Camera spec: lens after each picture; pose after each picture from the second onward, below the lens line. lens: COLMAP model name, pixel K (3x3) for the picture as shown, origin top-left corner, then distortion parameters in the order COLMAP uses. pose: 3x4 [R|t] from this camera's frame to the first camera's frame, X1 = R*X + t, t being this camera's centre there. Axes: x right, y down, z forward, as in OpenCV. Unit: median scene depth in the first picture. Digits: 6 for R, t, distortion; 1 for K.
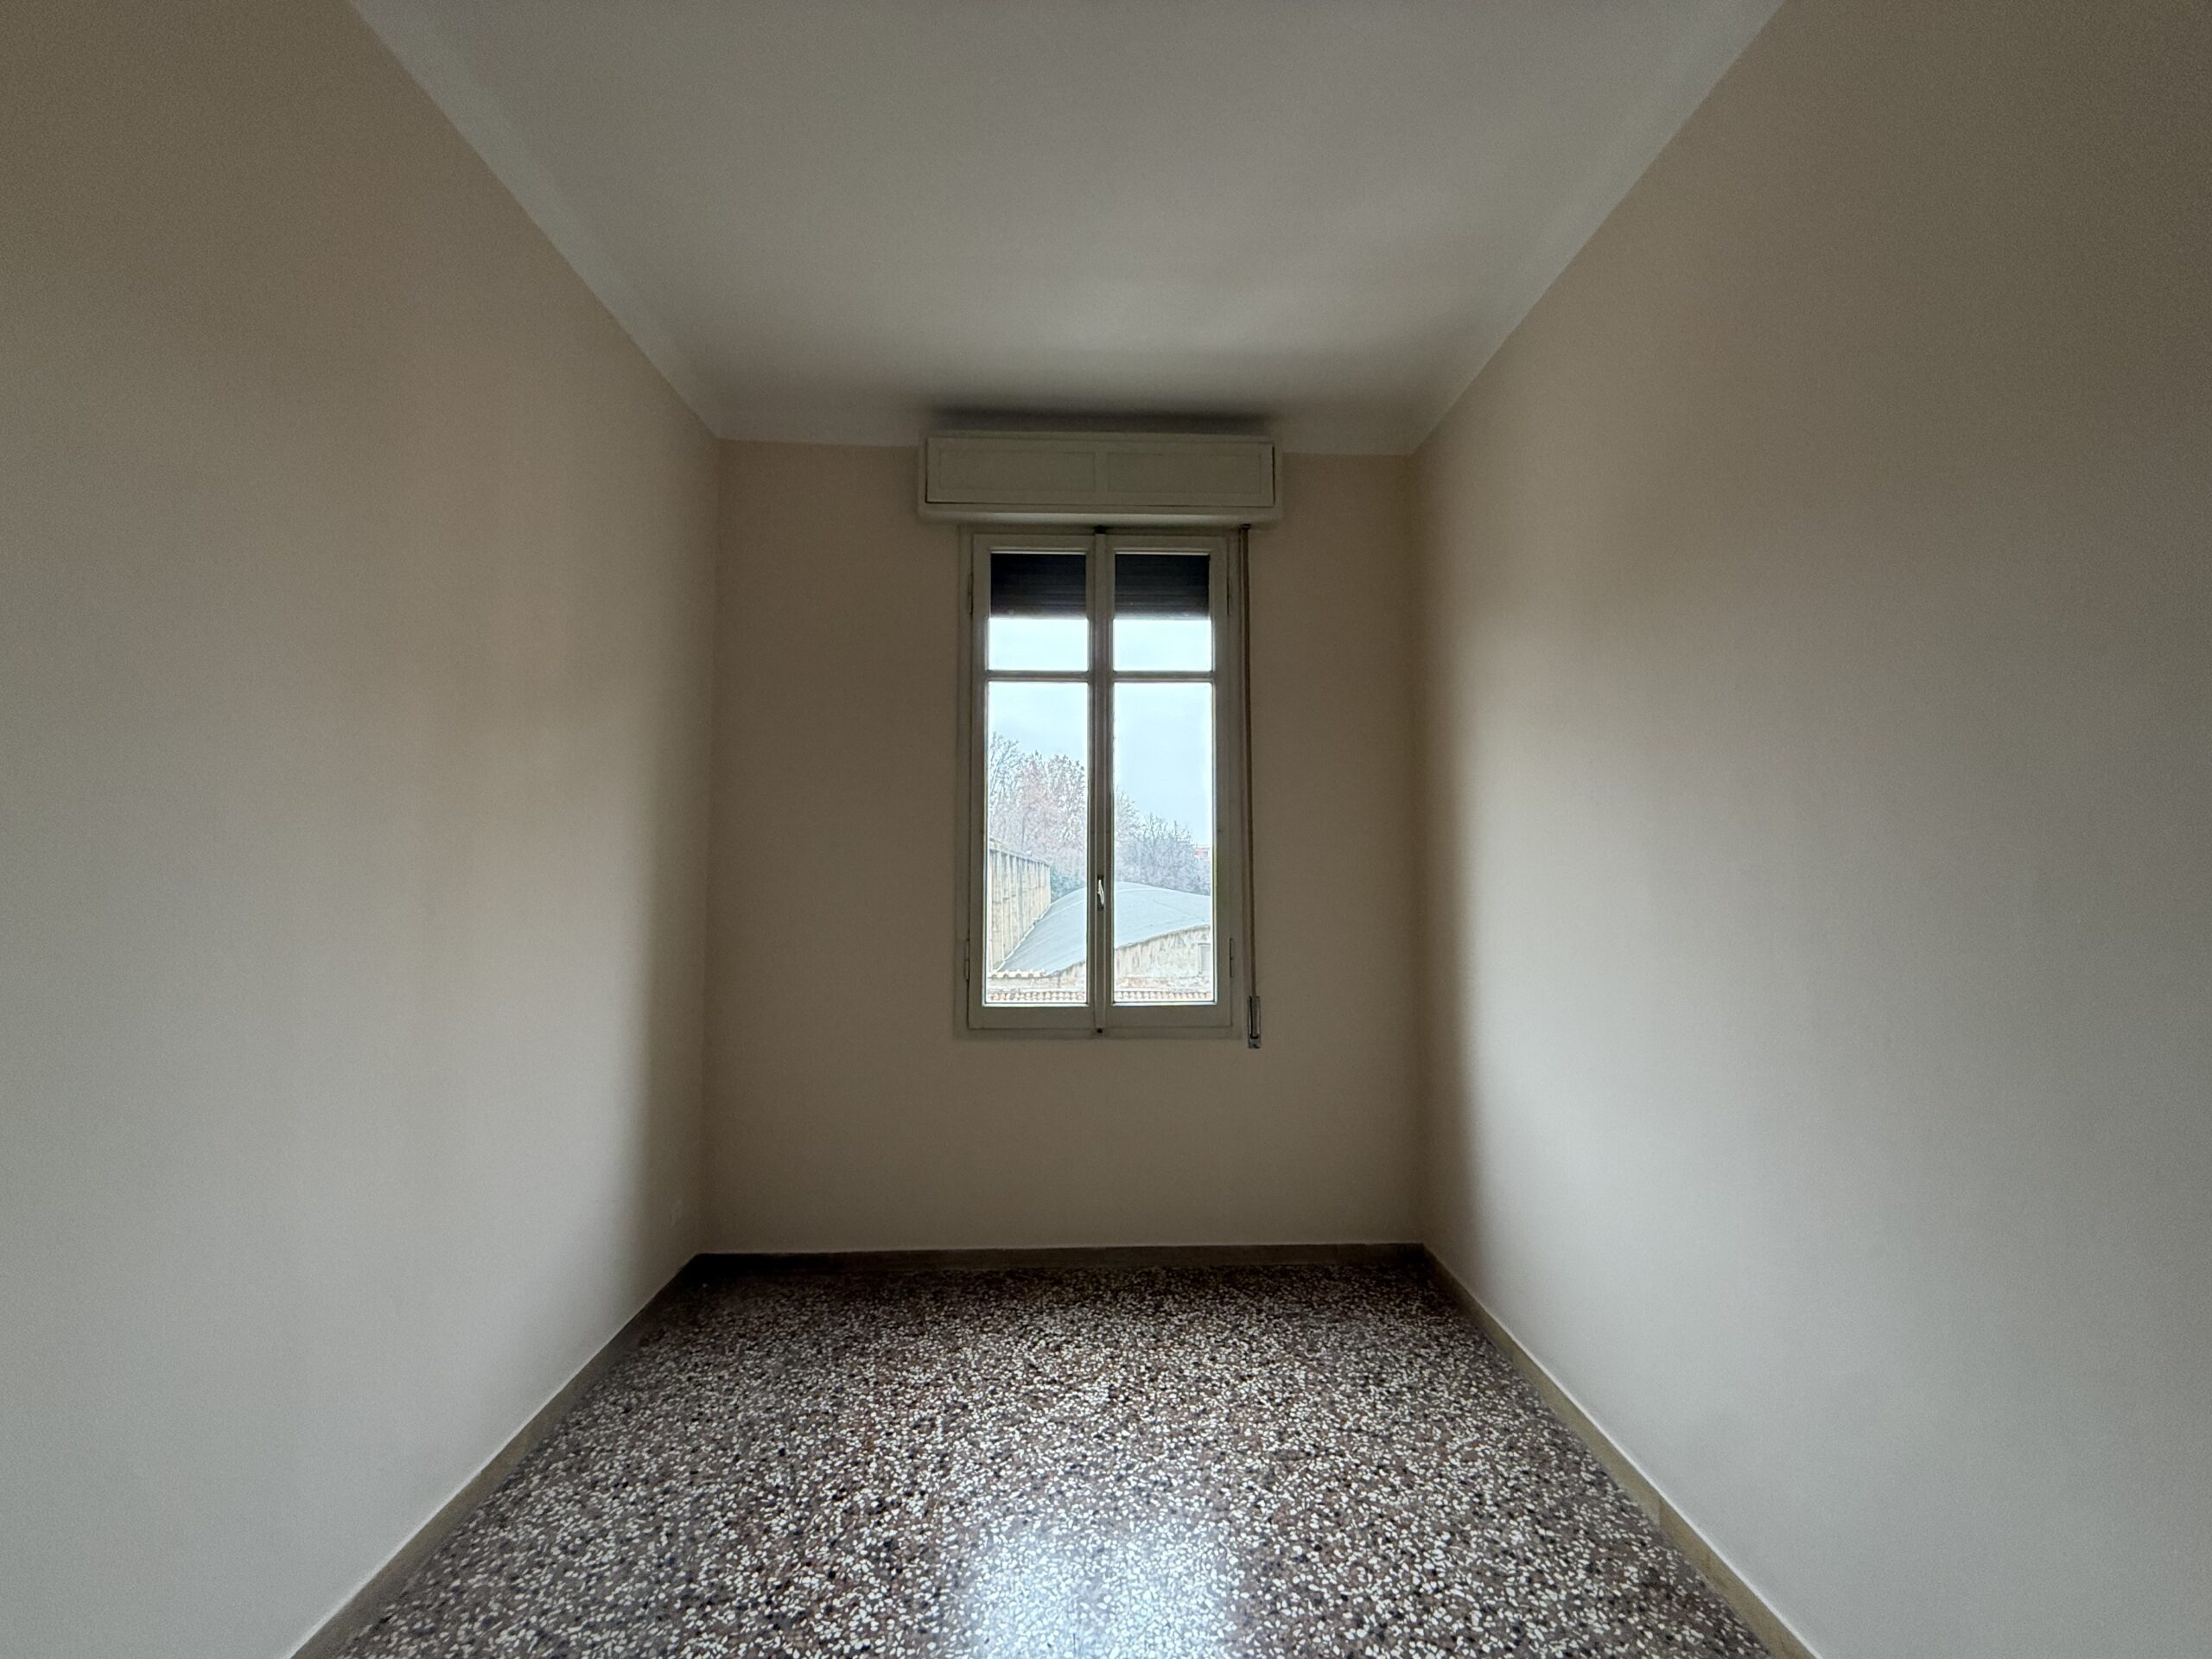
lens RADIAL K [[876.6, 0, 1101.6], [0, 876.6, 824.8], [0, 0, 1]] dist [0.001648, -0.001179]
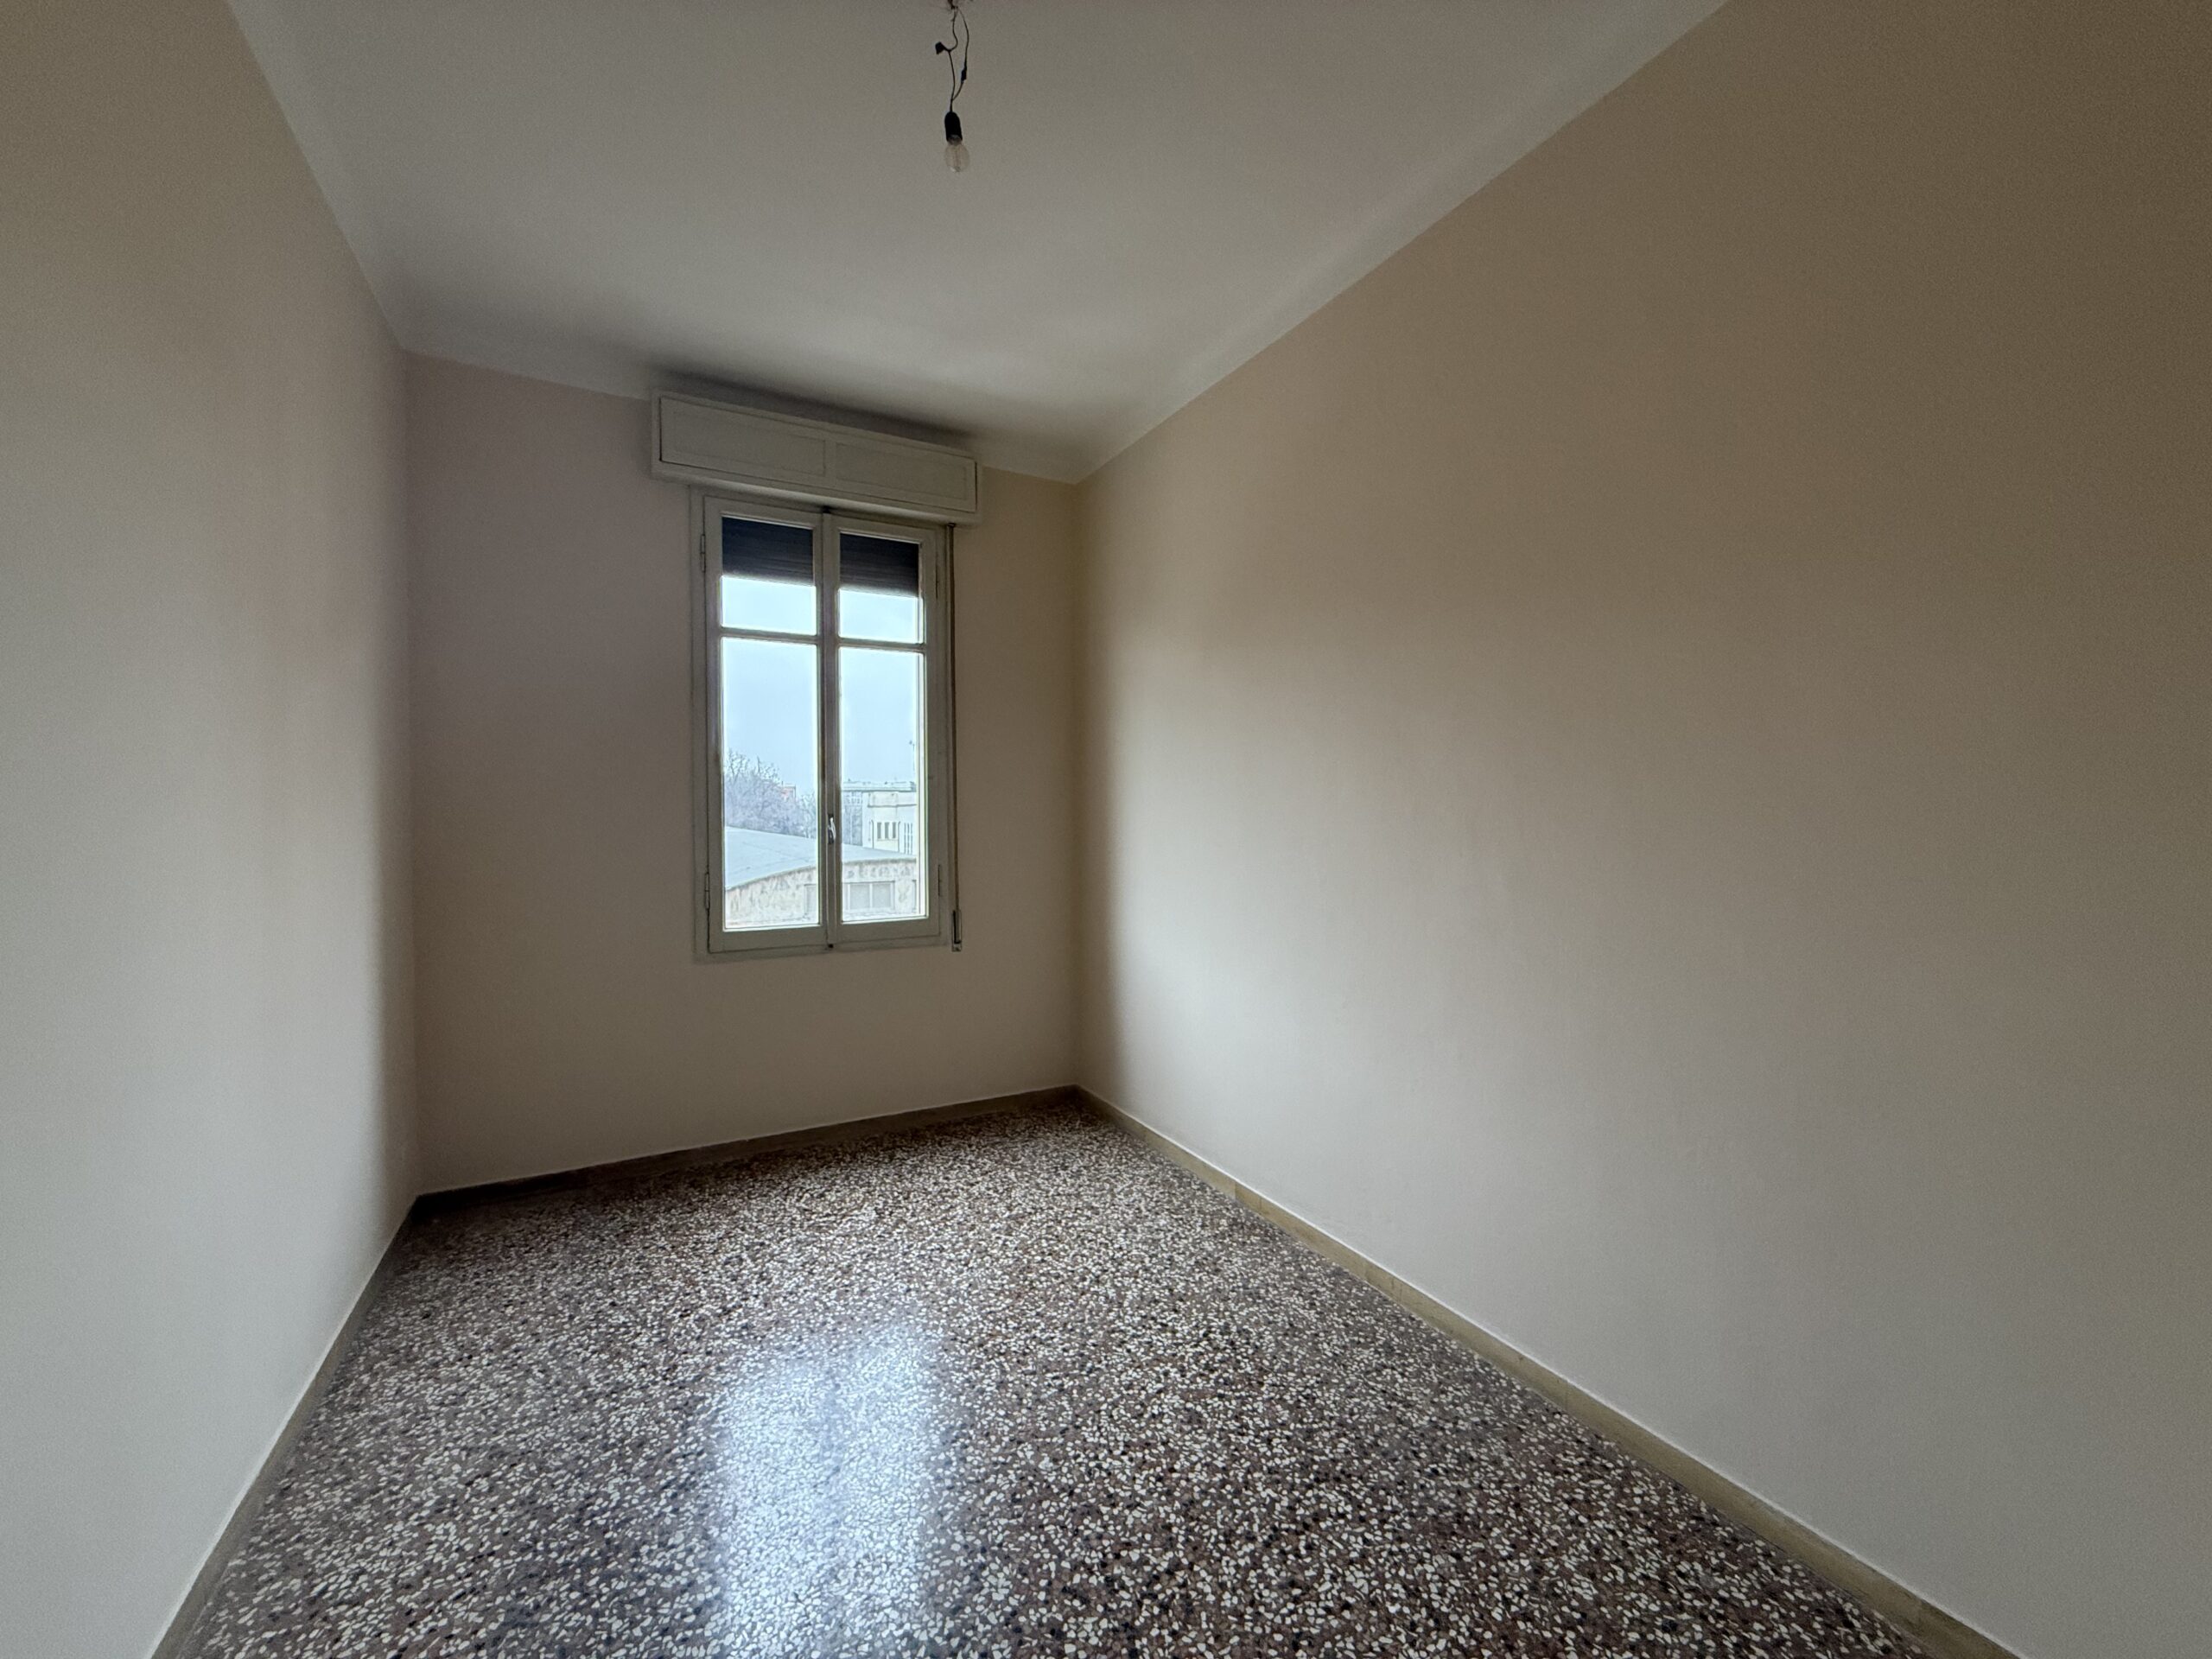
lens RADIAL K [[876.6, 0, 1101.1], [0, 876.6, 825.8], [0, 0, 1]] dist [0.001648, -0.001179]
pose [[0.896788, -0.011103, 0.442321, -0.212073], [-0.019703, 0.997691, 0.064992, -0.010754], [-0.442021, -0.066999, 0.894499, -0.218976]]
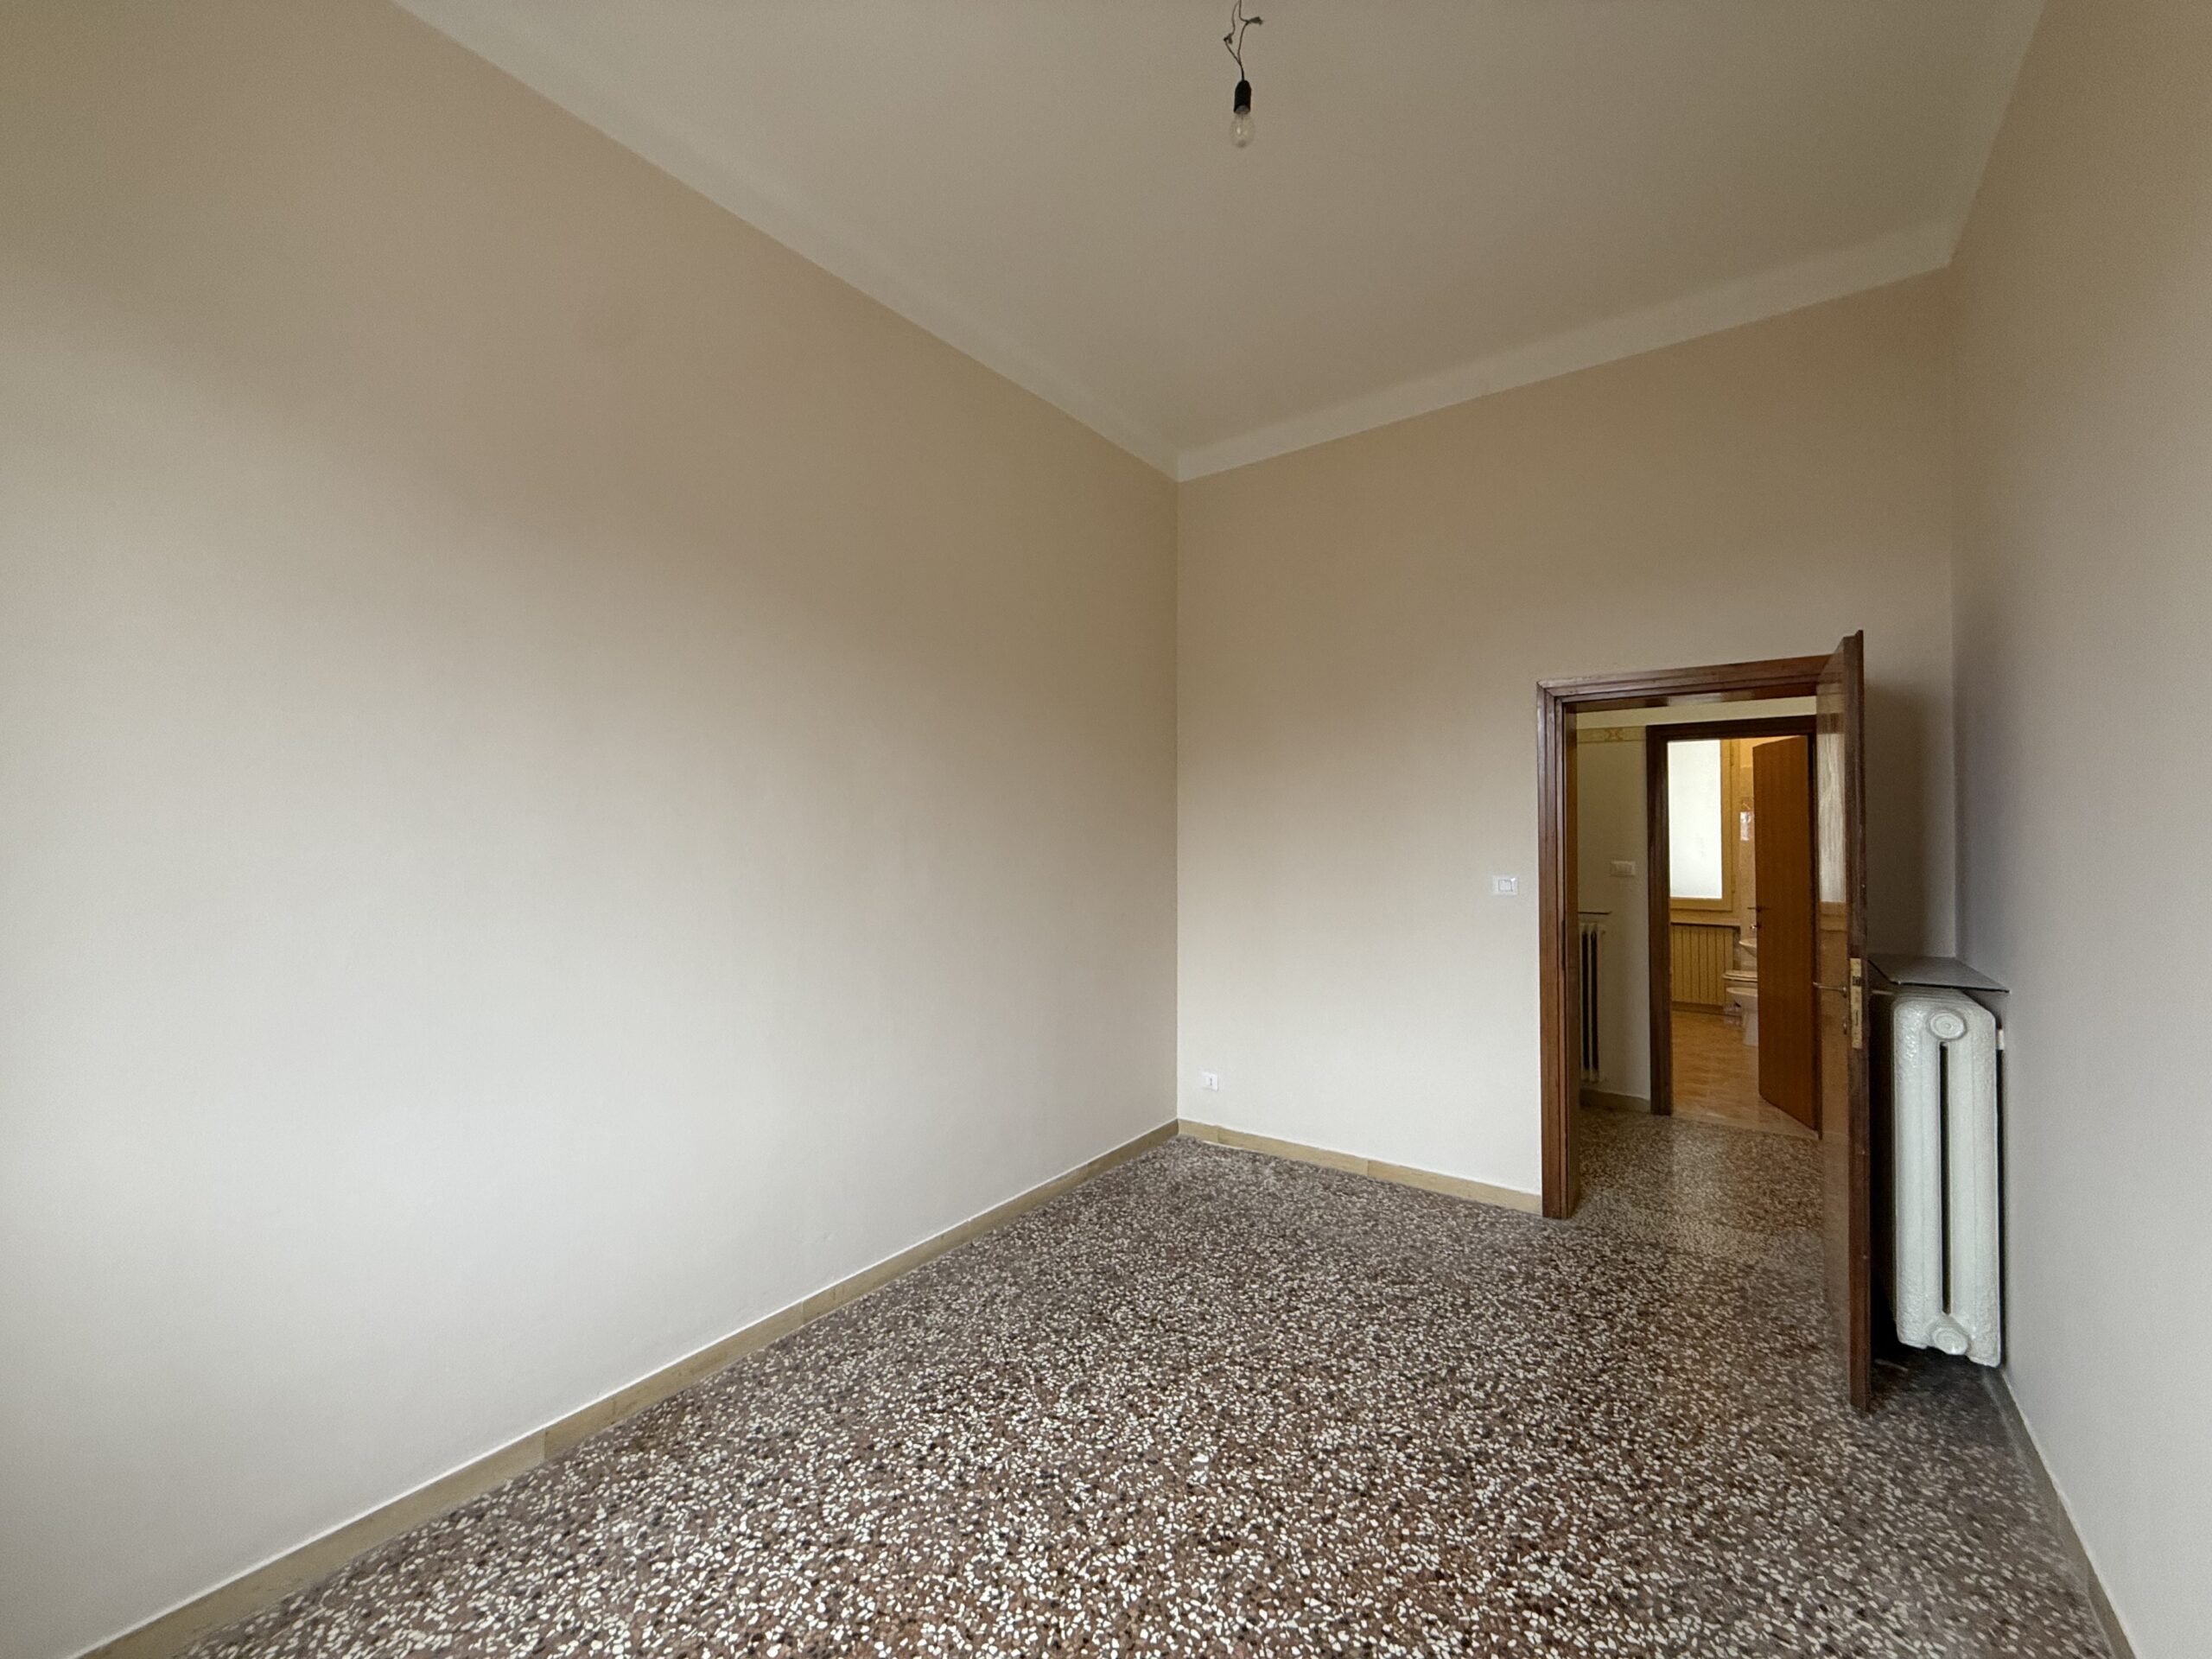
lens RADIAL K [[876.6, 0, 1095.2], [0, 876.6, 830.8], [0, 0, 1]] dist [0.001648, -0.001179]
pose [[-0.780807, 0.001221, 0.624771, -0.317095], [-0.038839, 0.997969, -0.050490, 0.067289], [-0.623564, -0.063688, -0.779174, 0.931438]]
